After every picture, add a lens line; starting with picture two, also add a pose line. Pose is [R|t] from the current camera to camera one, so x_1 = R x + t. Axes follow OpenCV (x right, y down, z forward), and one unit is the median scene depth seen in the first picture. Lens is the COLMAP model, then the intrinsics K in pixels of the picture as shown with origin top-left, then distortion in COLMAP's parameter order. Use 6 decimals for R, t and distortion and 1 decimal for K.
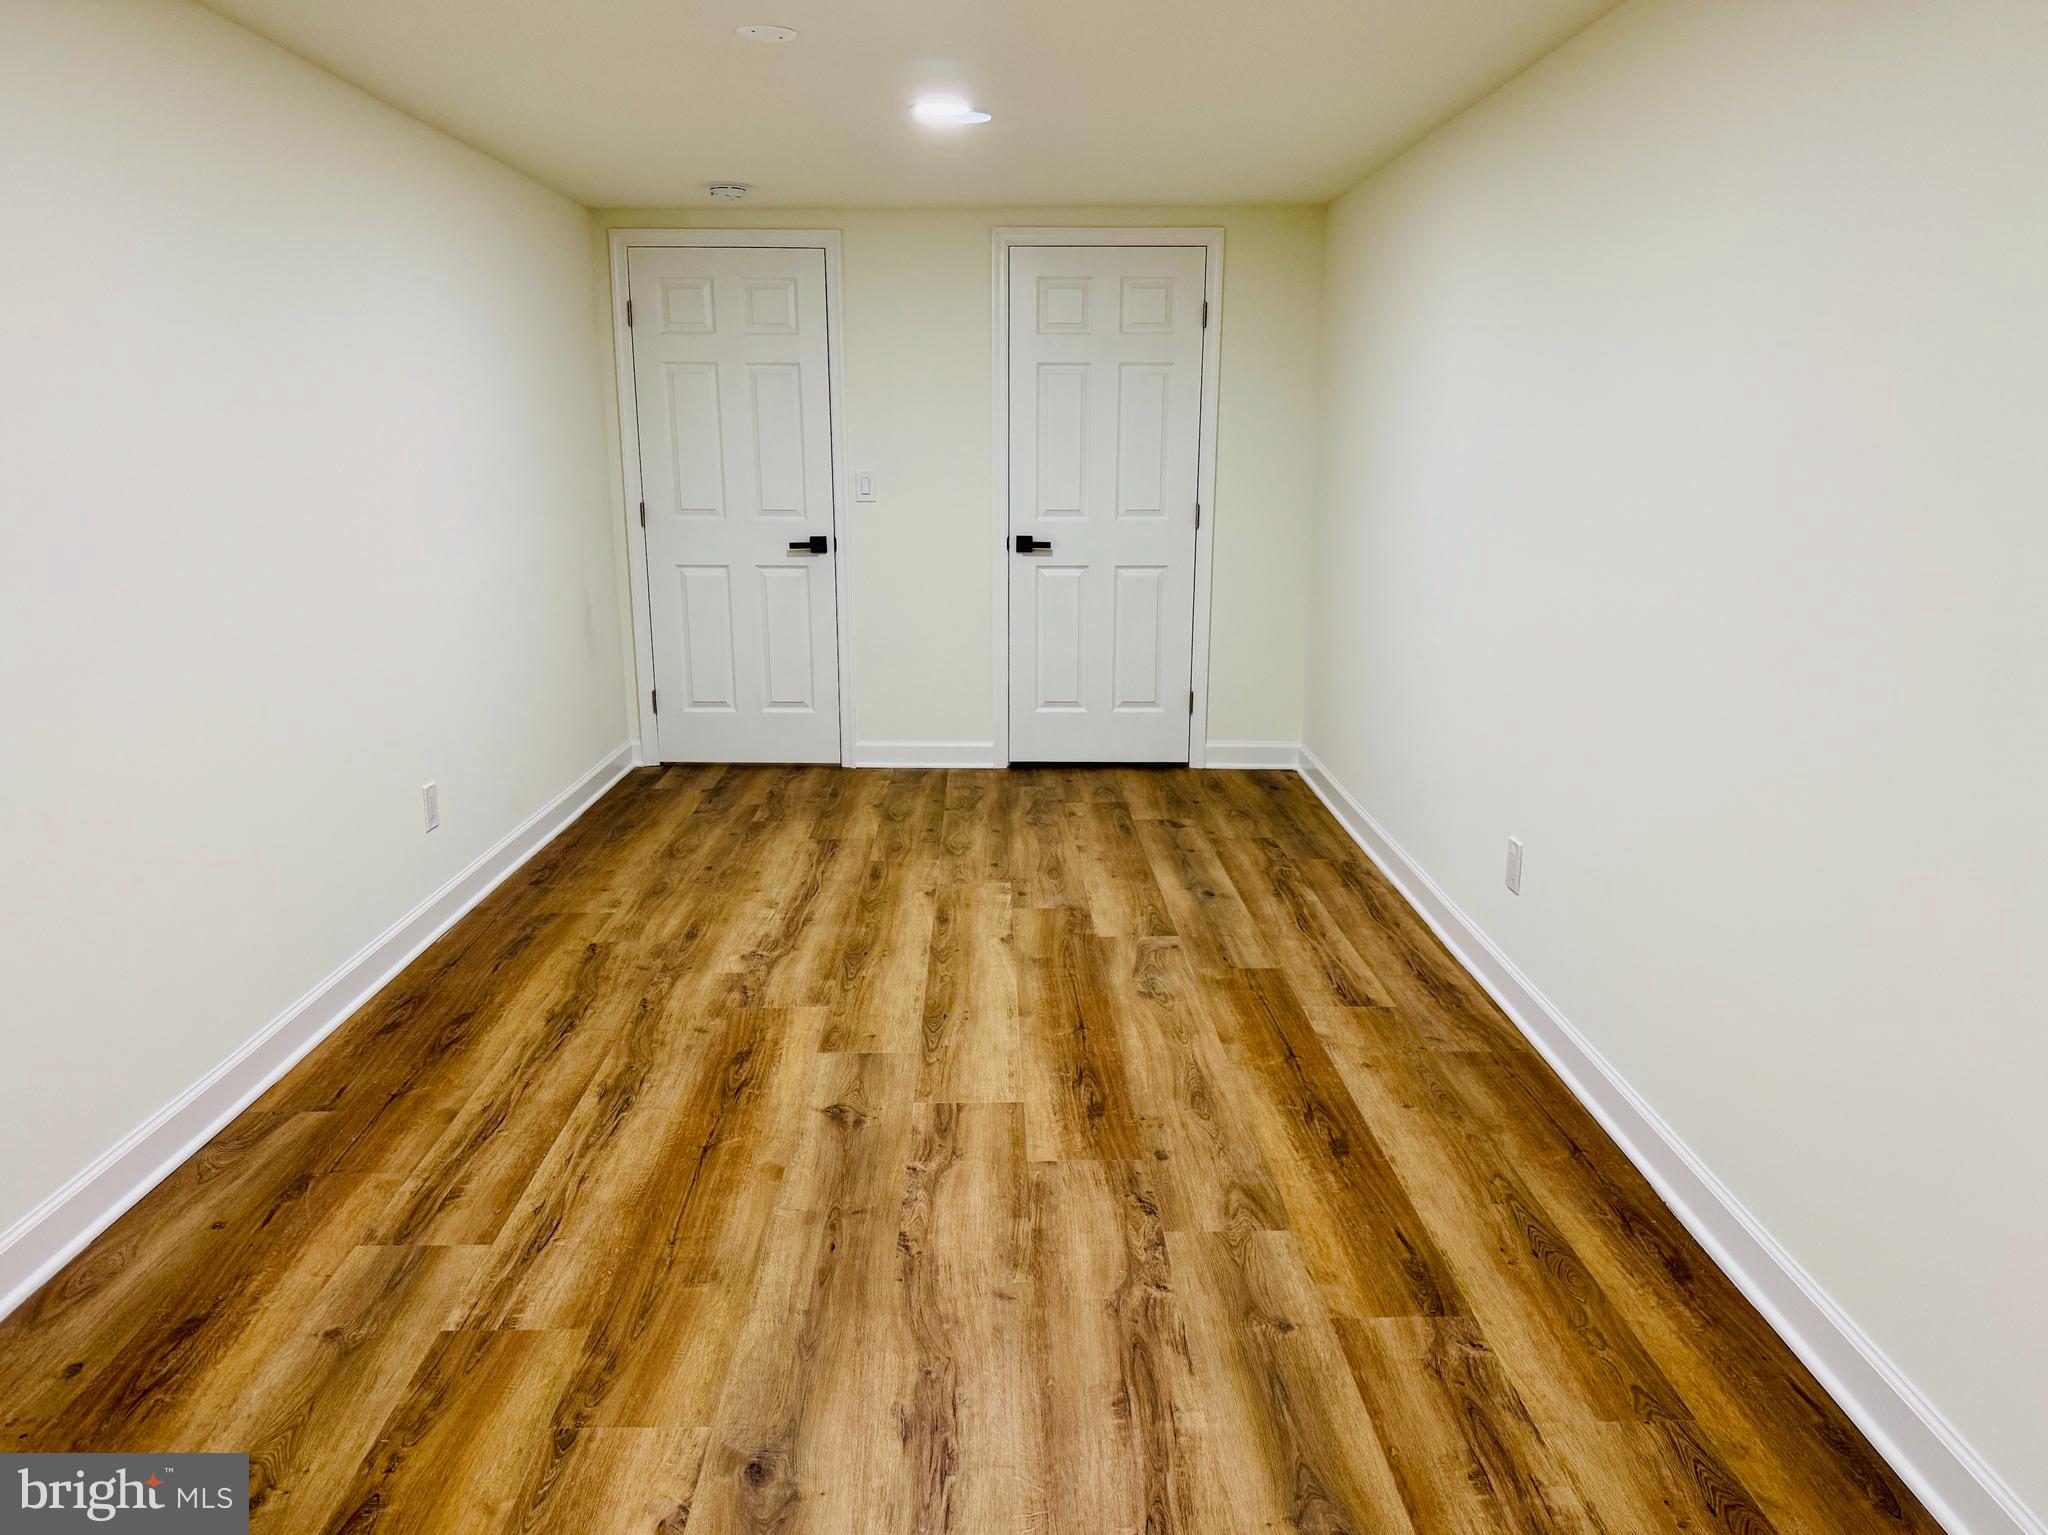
lens RADIAL K [[1414.2, 0, 1024.0], [0, 1414.2, 767.5], [0, 0, 1]] dist [0.136448, -0.234603]
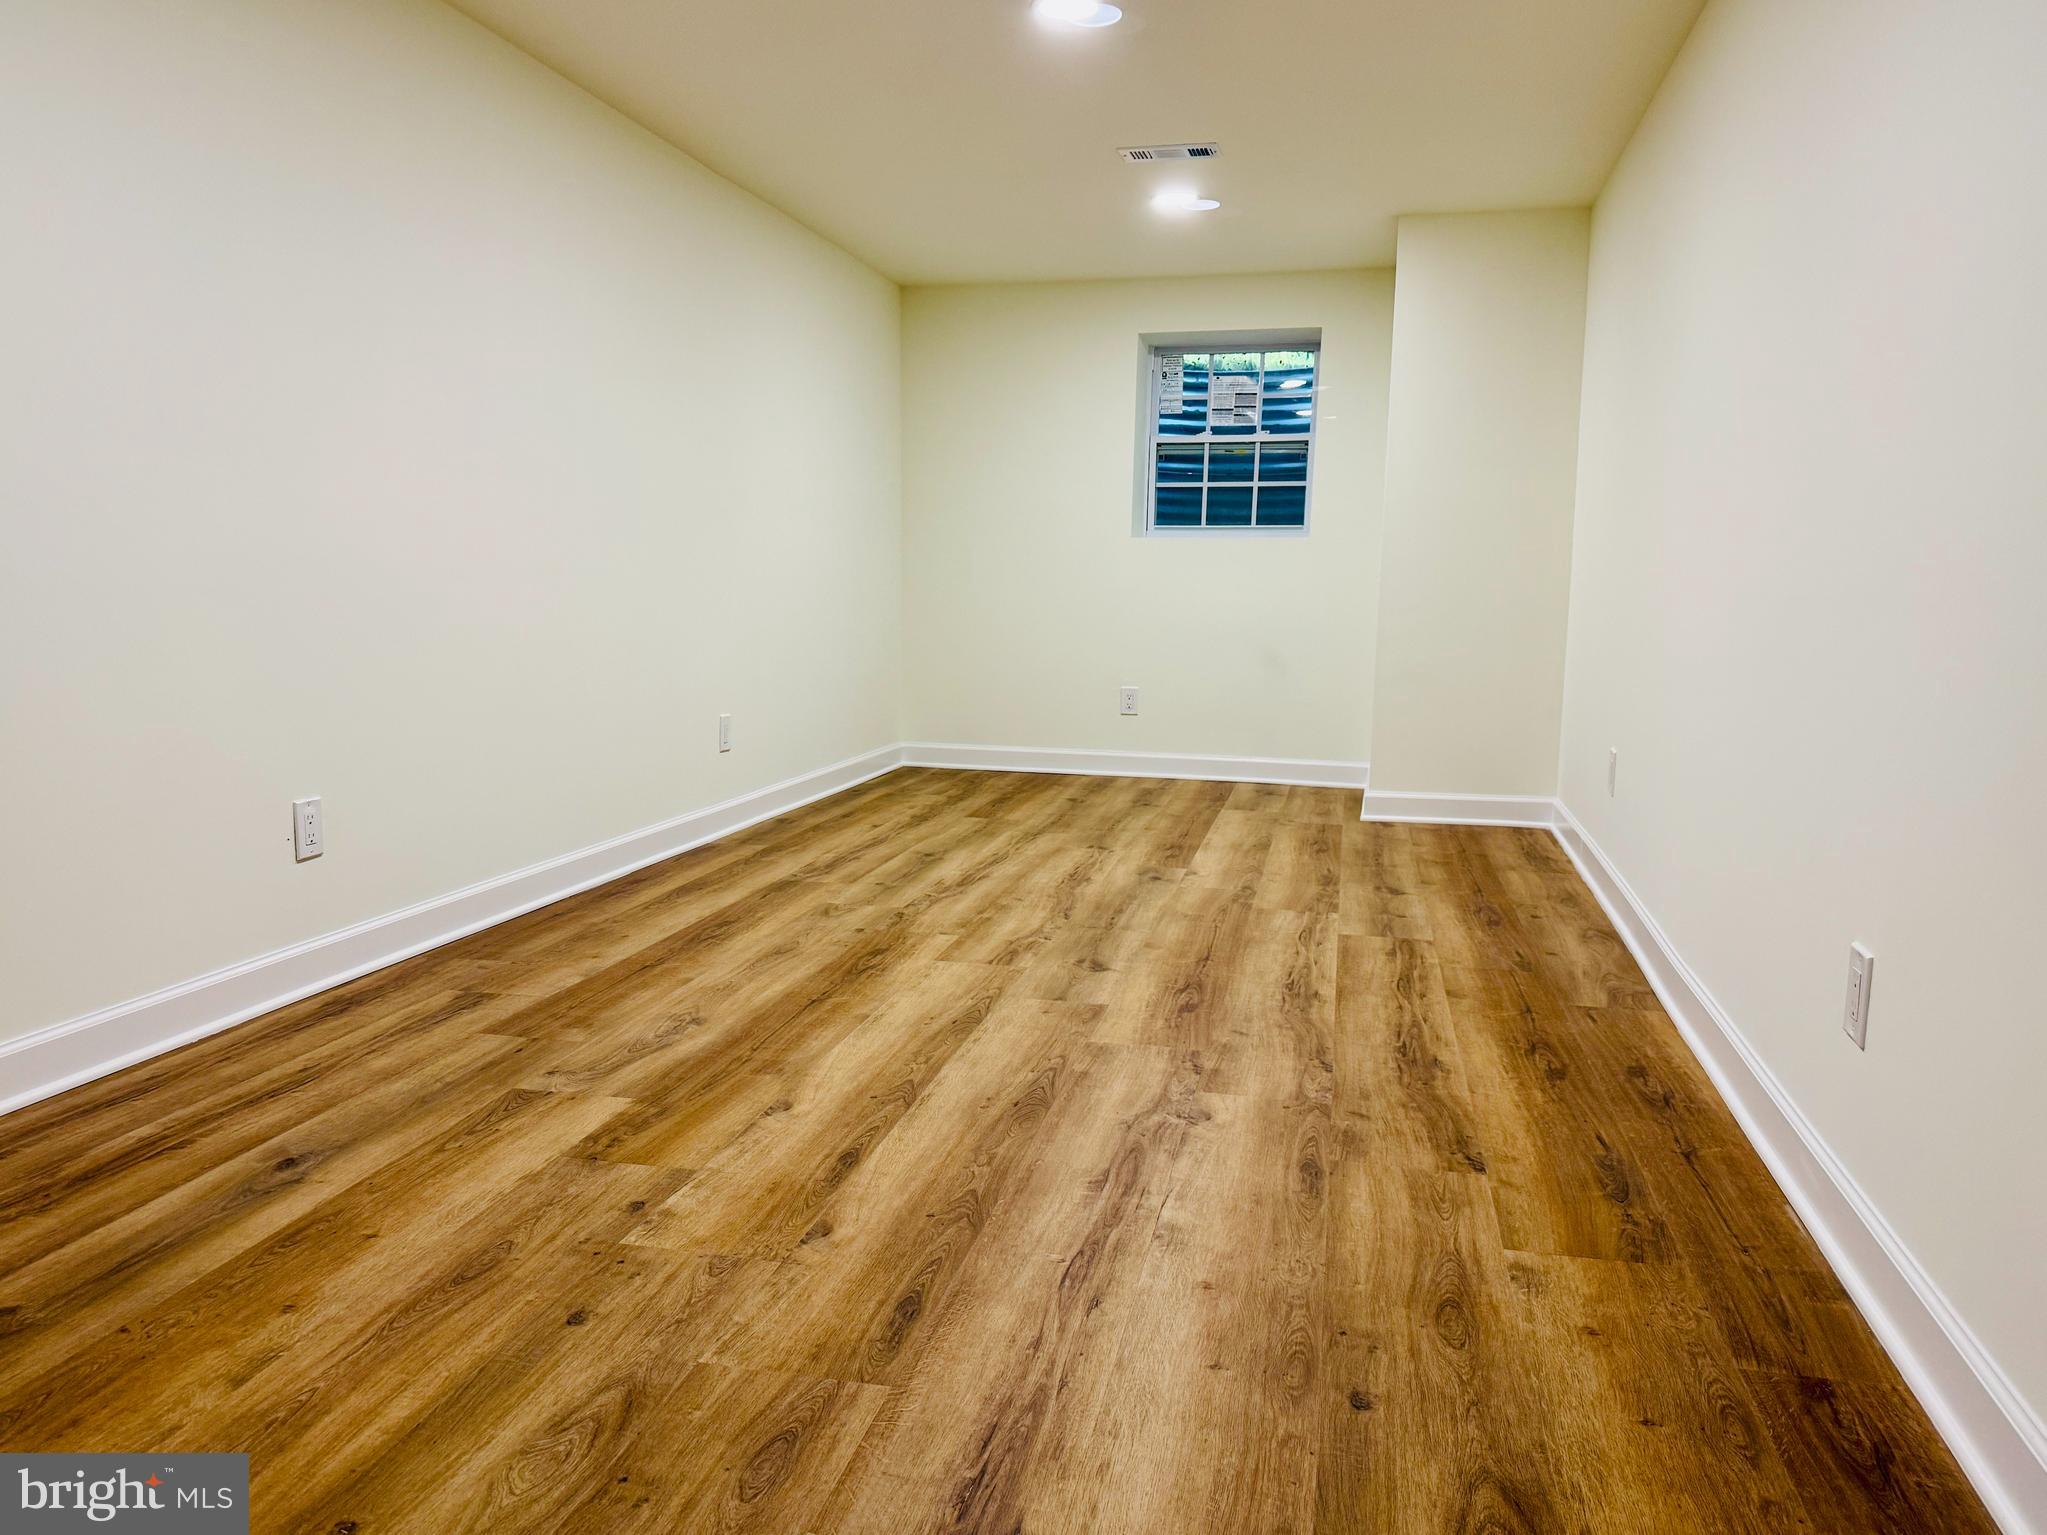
lens RADIAL K [[1495.9, 0, 1028.2], [0, 1495.9, 735.9], [0, 0, 1]] dist [0.160151, -0.286262]
pose [[-0.970423, -0.040085, 0.238058, -0.276611], [0.039108, 0.946989, 0.318877, -0.243790], [-0.238221, 0.318756, -0.917412, 1.600701]]
